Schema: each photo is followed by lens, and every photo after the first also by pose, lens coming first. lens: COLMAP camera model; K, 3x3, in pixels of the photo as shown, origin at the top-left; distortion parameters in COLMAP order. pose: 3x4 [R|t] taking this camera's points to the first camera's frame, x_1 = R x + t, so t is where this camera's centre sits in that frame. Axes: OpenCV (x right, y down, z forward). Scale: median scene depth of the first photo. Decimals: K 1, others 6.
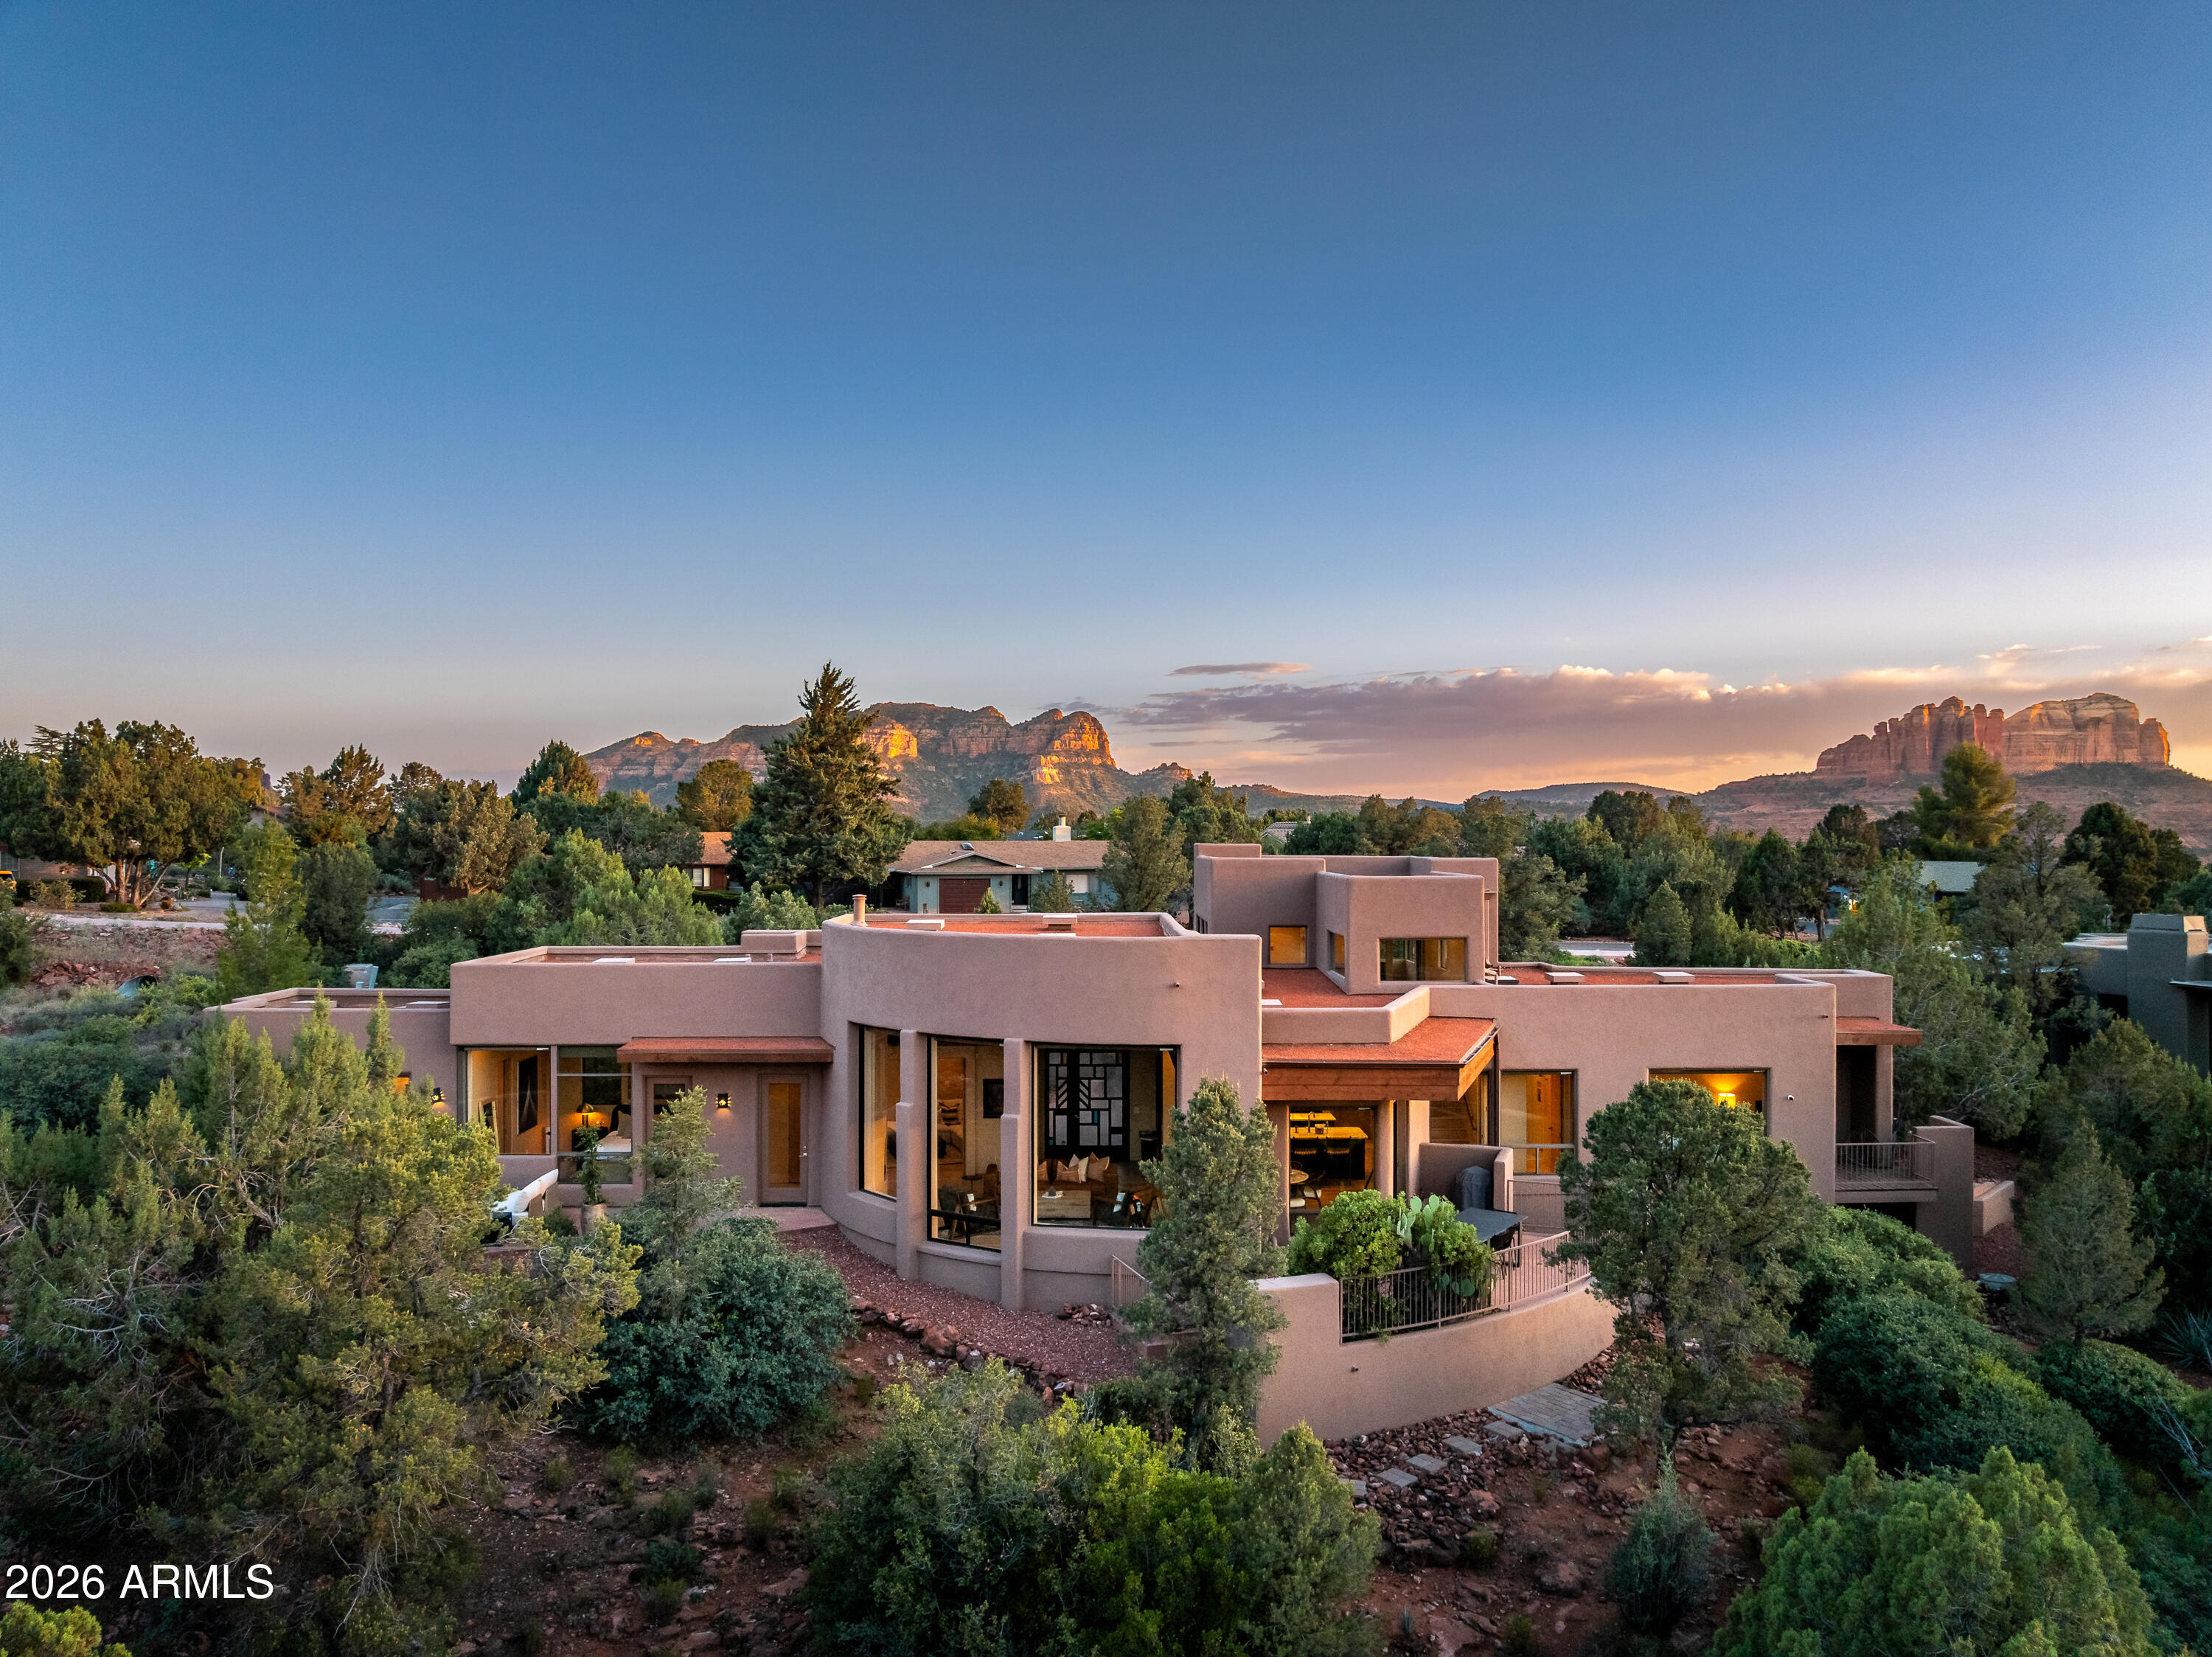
lens RADIAL K [[1559.0, 0, 1114.6], [0, 1559.0, 819.6], [0, 0, 1]] dist [-0.033183, -0.016209]
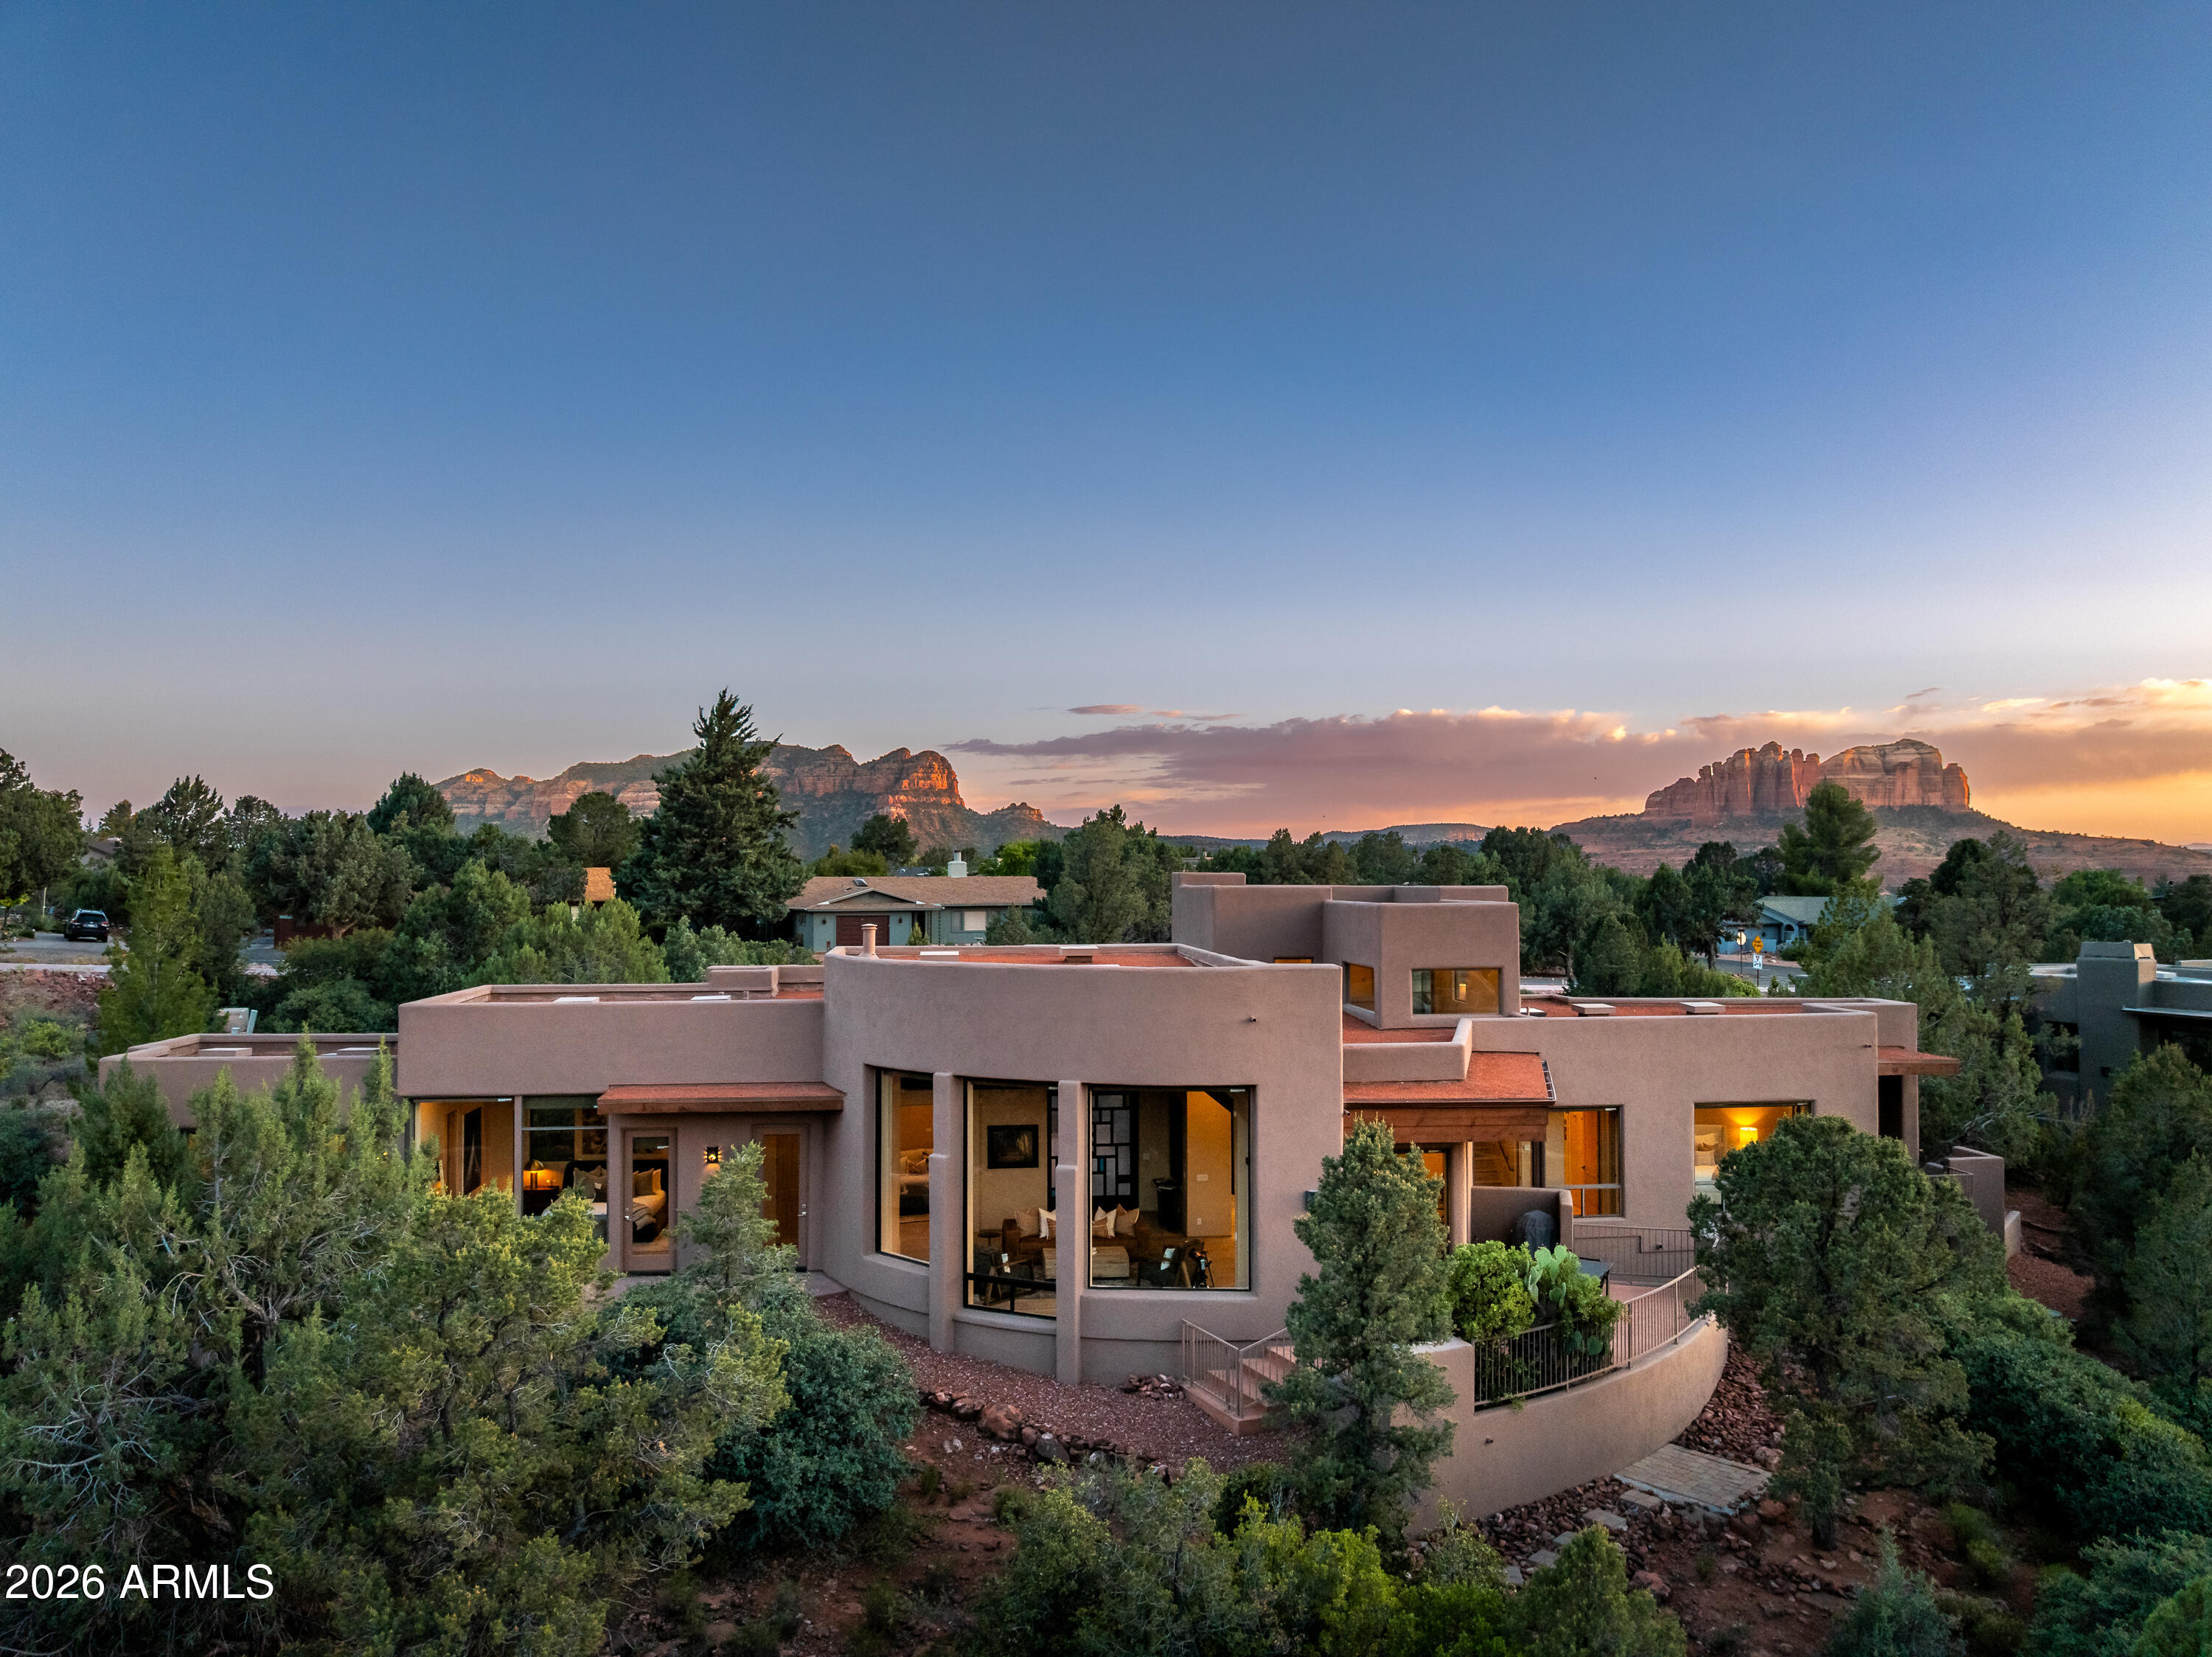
lens RADIAL K [[1559.0, 0, 1114.6], [0, 1559.0, 819.6], [0, 0, 1]] dist [-0.033183, -0.016209]
pose [[0.995206, 0.002567, 0.097768, -0.113849], [-0.000041, 0.999666, -0.025826, 0.011055], [-0.097802, 0.025698, 0.994874, 0.084564]]
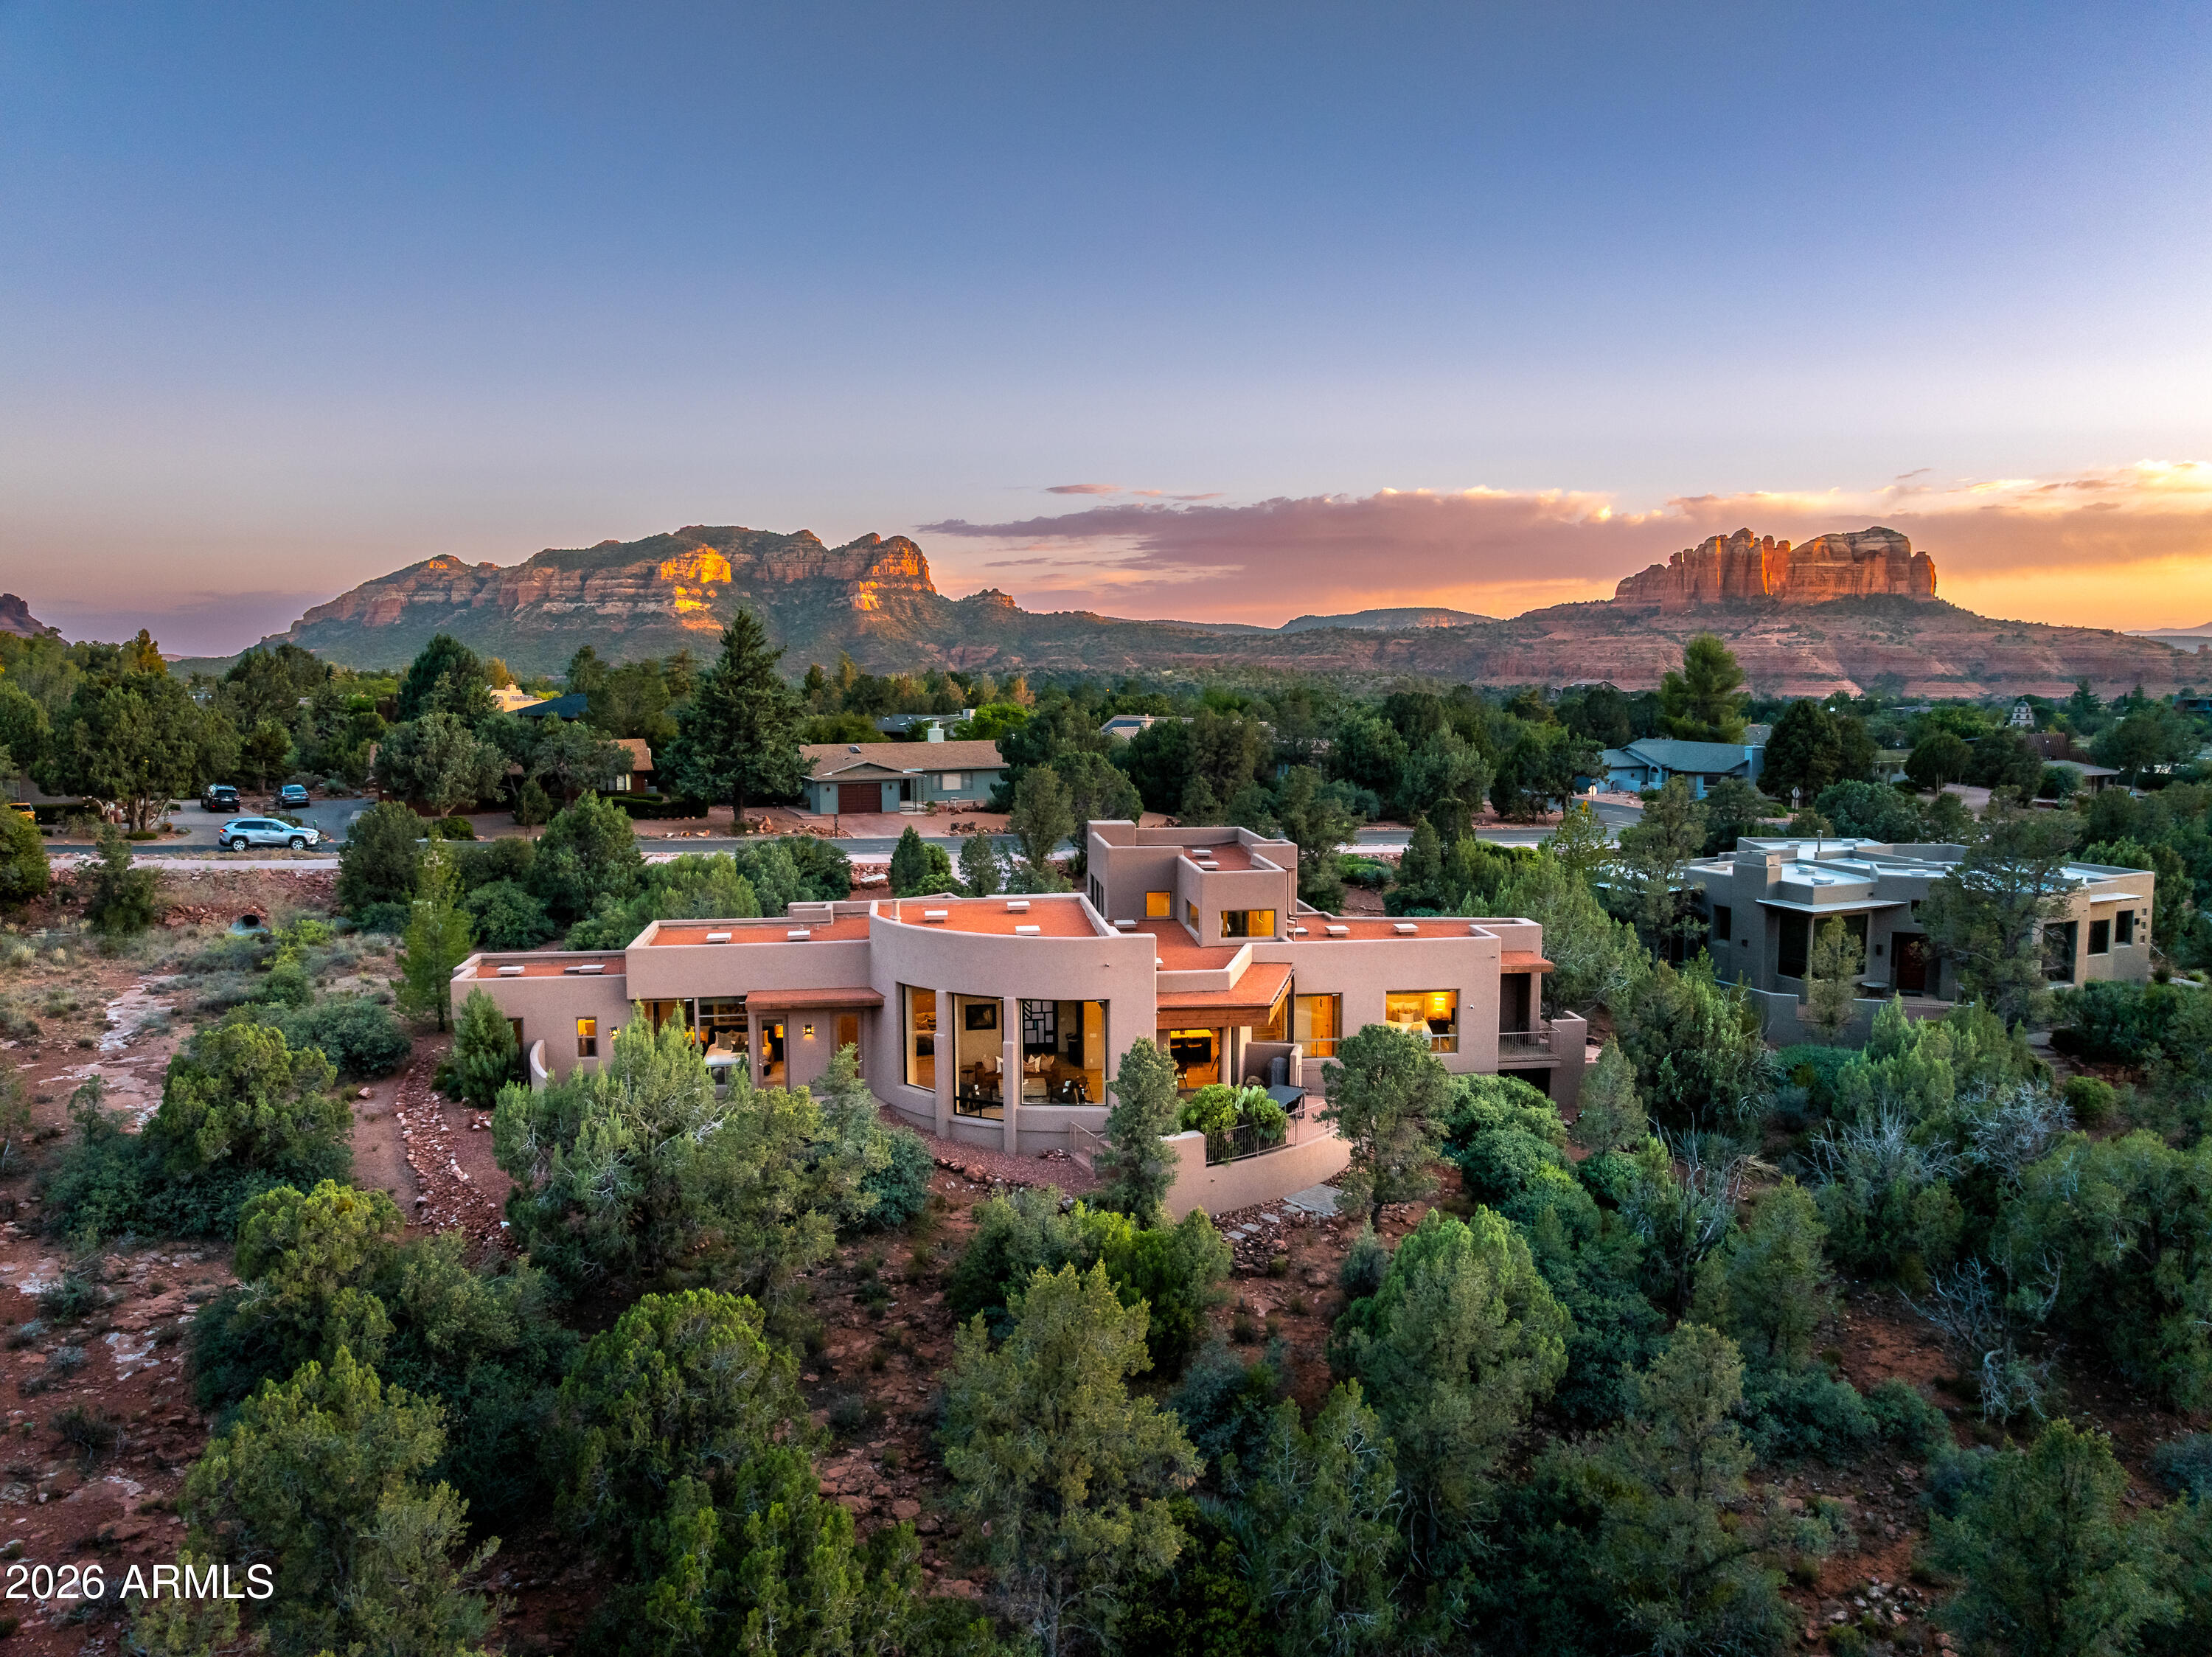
lens RADIAL K [[1559.0, 0, 1114.6], [0, 1559.0, 819.6], [0, 0, 1]] dist [-0.033183, -0.016209]
pose [[0.993379, -0.014721, 0.113937, -0.125860], [0.001787, 0.993616, 0.112797, -0.213895], [-0.114871, -0.111846, 0.987064, -0.582457]]
